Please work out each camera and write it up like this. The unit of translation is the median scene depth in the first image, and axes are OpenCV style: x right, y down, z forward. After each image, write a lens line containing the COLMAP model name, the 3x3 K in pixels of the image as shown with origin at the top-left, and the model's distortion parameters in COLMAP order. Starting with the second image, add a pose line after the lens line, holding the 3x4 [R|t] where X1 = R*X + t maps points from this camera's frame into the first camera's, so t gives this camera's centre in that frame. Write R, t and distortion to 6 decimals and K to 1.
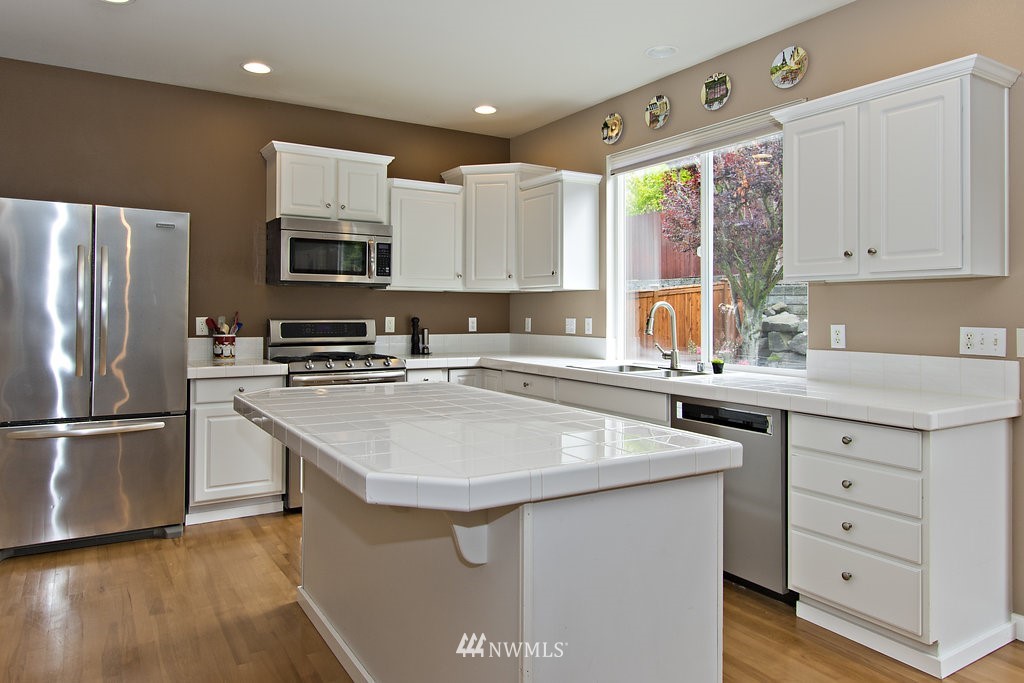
lens RADIAL K [[629.2, 0, 511.1], [0, 629.2, 302.8], [0, 0, 1]] dist [0.002651, 0.000592]
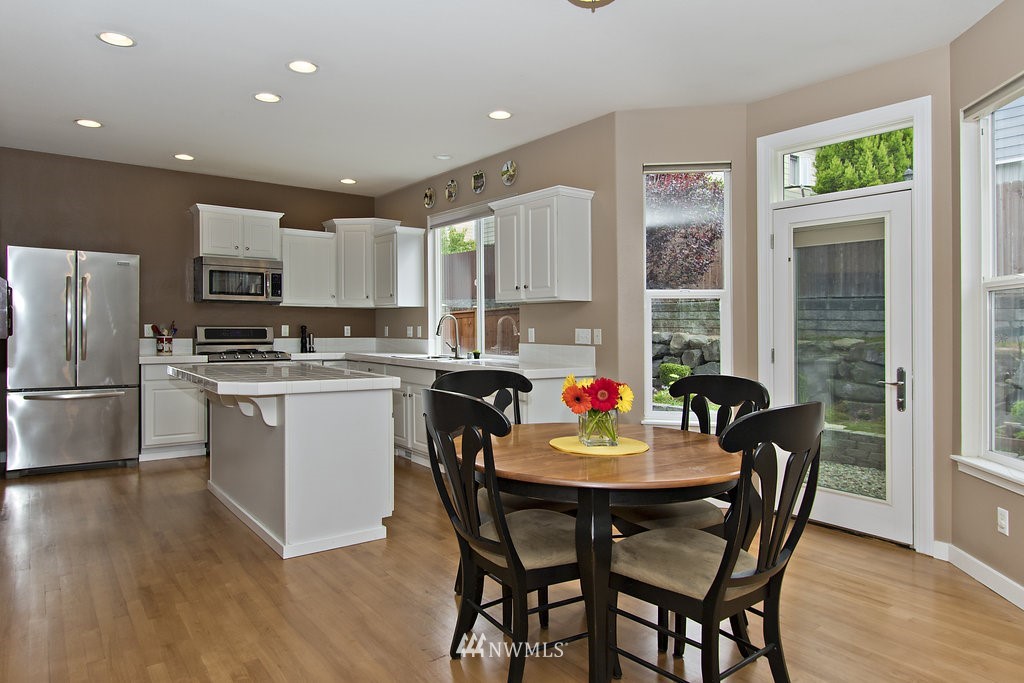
lens RADIAL K [[660.8, 0, 512.0], [0, 660.8, 341.5], [0, 0, 1]] dist [0.000803, -0.001289]
pose [[0.999001, 0.003293, 0.044570, 0.276464], [-0.004775, 0.999438, 0.033193, 0.008065], [-0.044435, -0.033373, 0.998455, -0.556319]]
